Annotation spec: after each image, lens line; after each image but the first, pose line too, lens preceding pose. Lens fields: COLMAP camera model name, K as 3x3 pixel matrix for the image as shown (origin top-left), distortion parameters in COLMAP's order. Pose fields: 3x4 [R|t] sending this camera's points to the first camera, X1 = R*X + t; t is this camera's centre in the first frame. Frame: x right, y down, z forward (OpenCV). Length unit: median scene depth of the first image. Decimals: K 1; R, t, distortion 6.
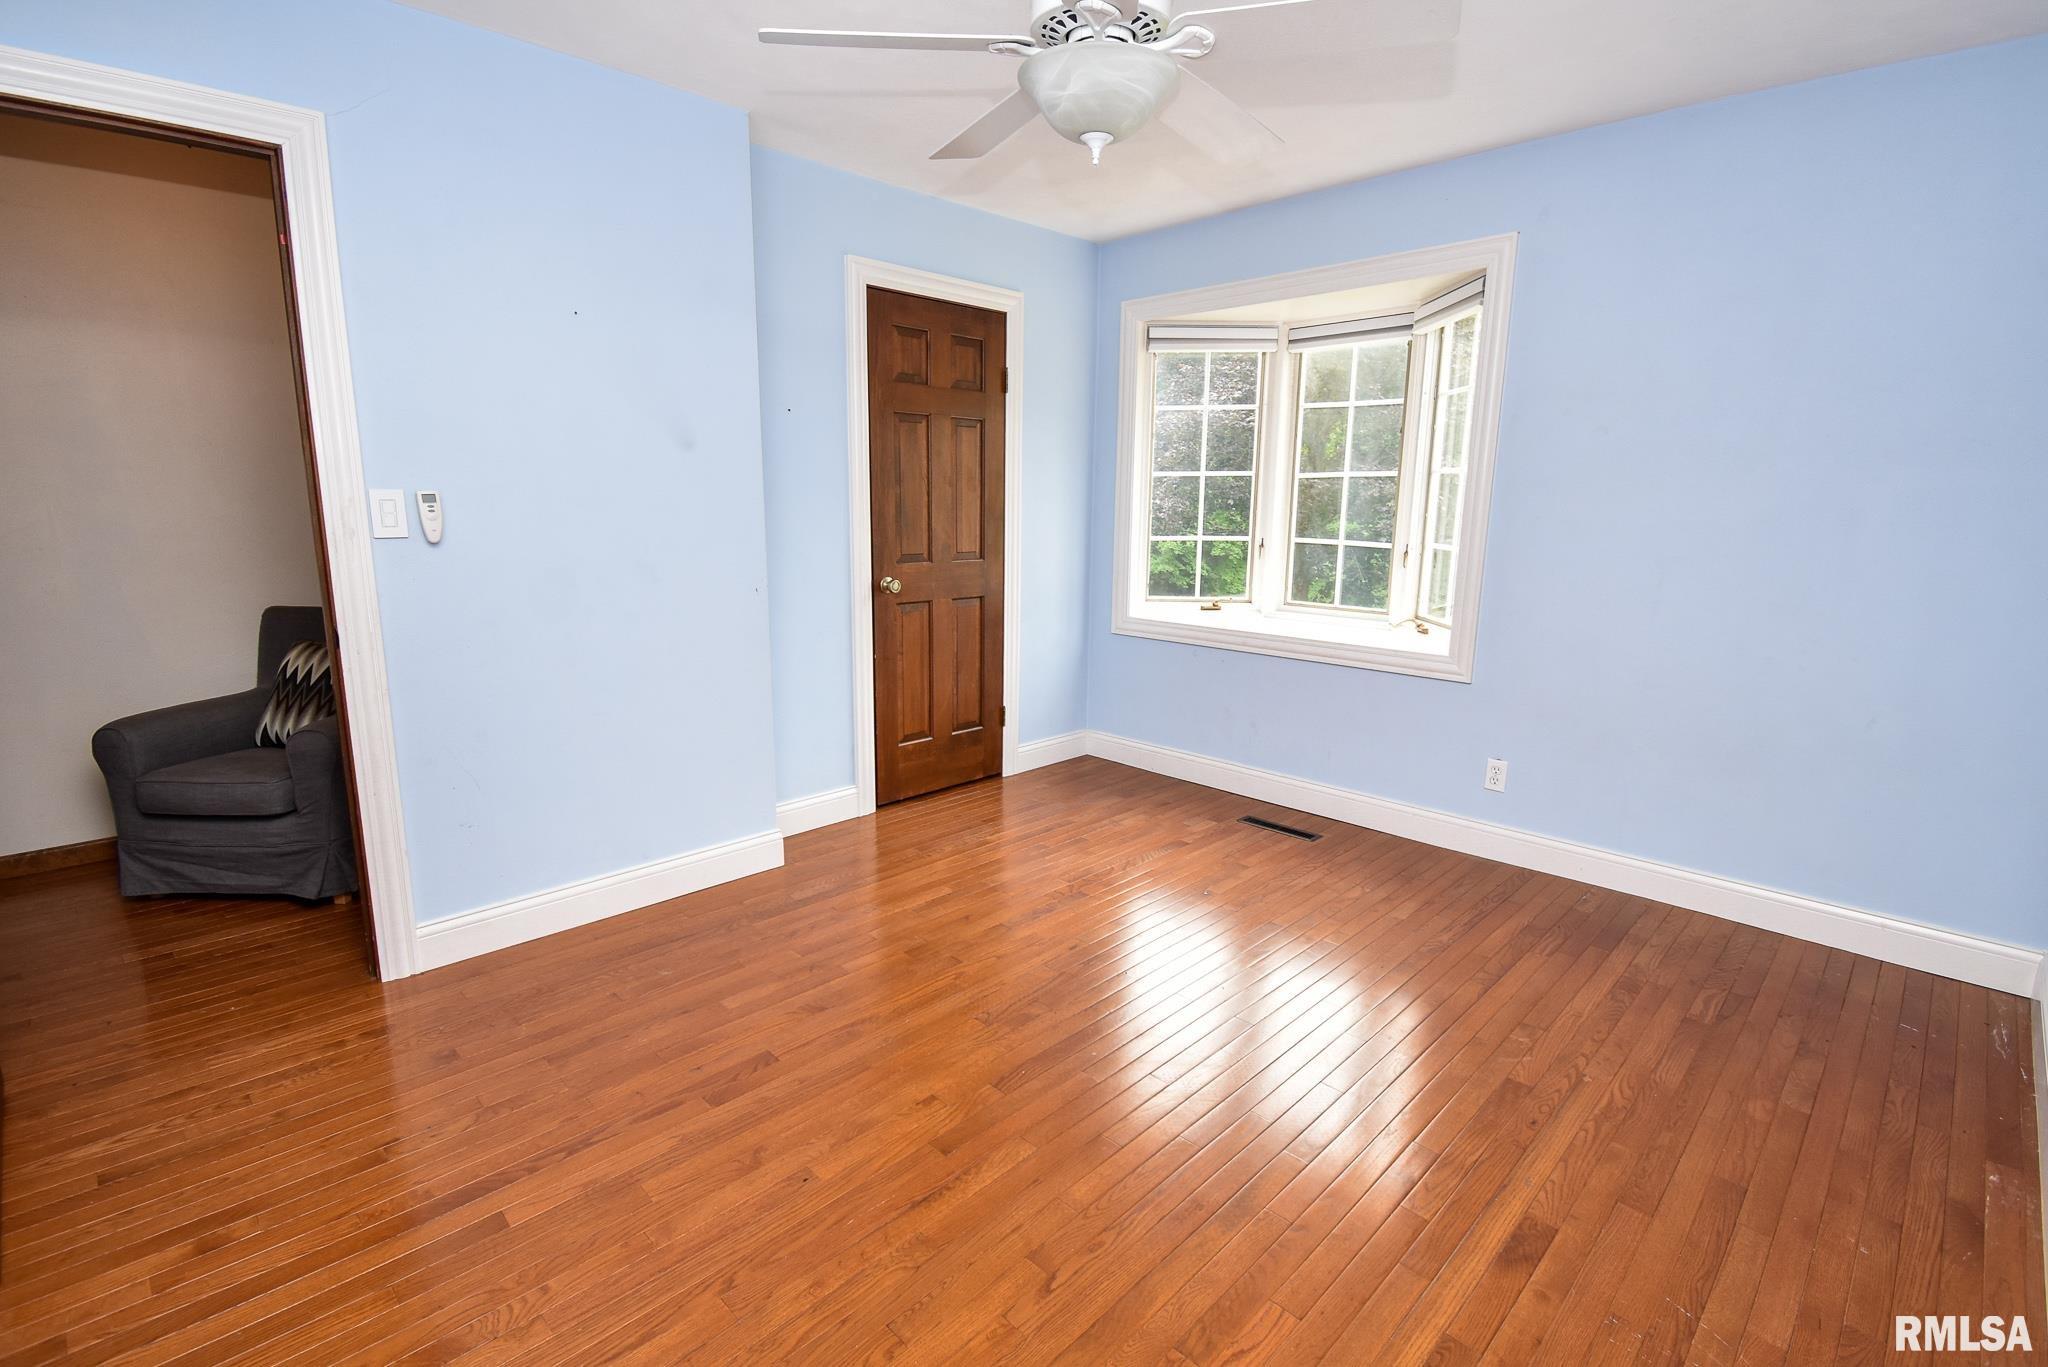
lens RADIAL K [[945.7, 0, 974.9], [0, 945.7, 687.5], [0, 0, 1]] dist [0.033560, -0.033810]
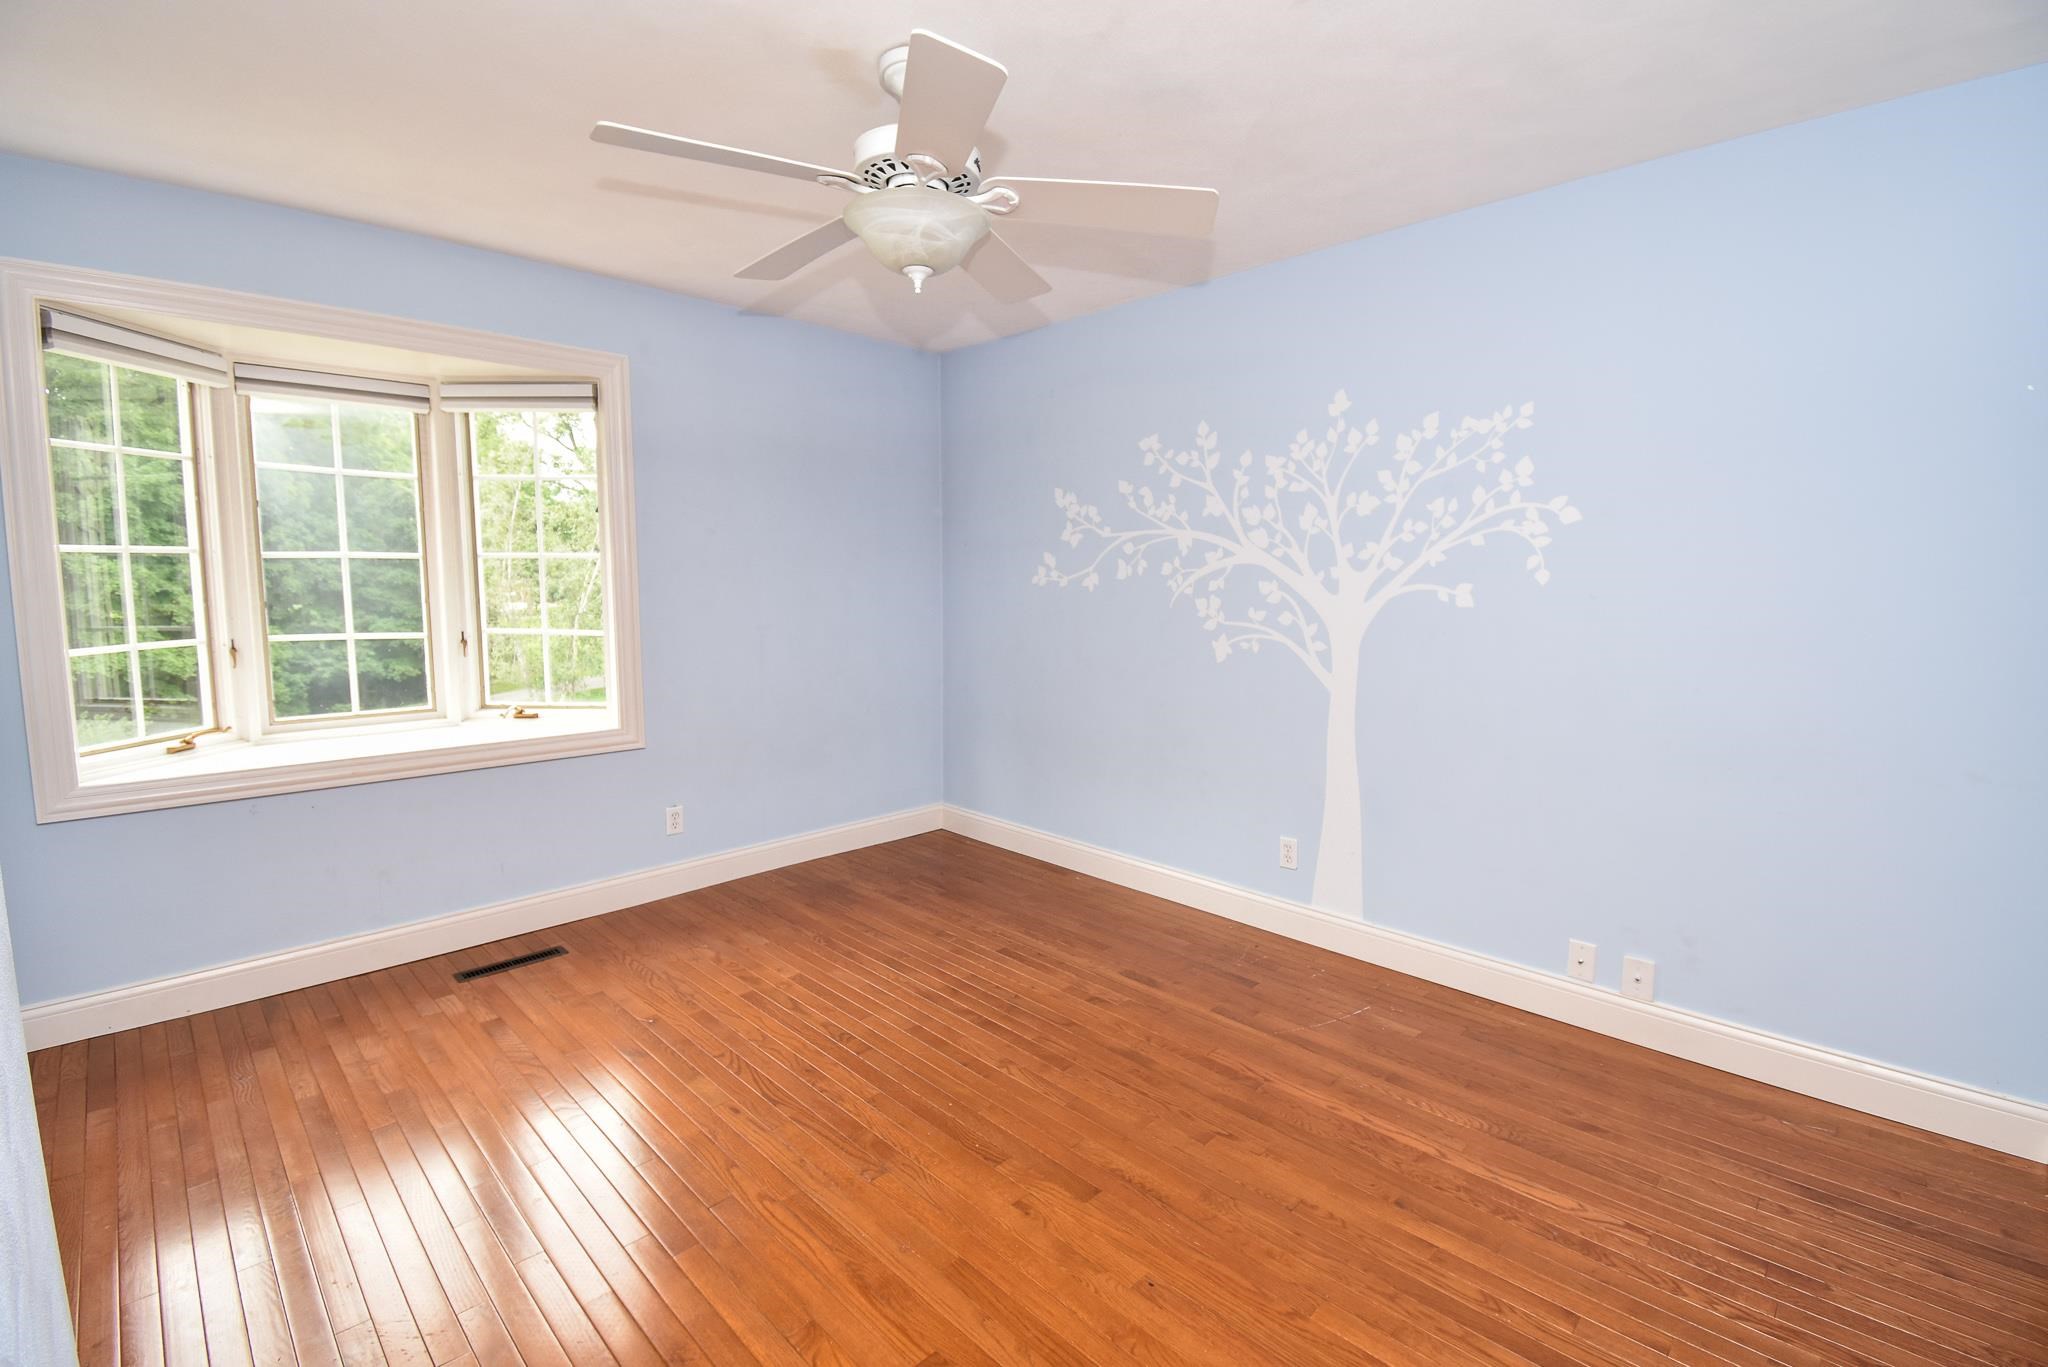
lens RADIAL K [[910.4, 0, 1075.3], [0, 910.4, 678.1], [0, 0, 1]] dist [-0.002616, -0.000192]
pose [[-0.064612, -0.113551, 0.991429, -0.538133], [0.195230, 0.972868, 0.124149, -0.113830], [-0.978627, 0.201578, -0.040690, 0.519486]]
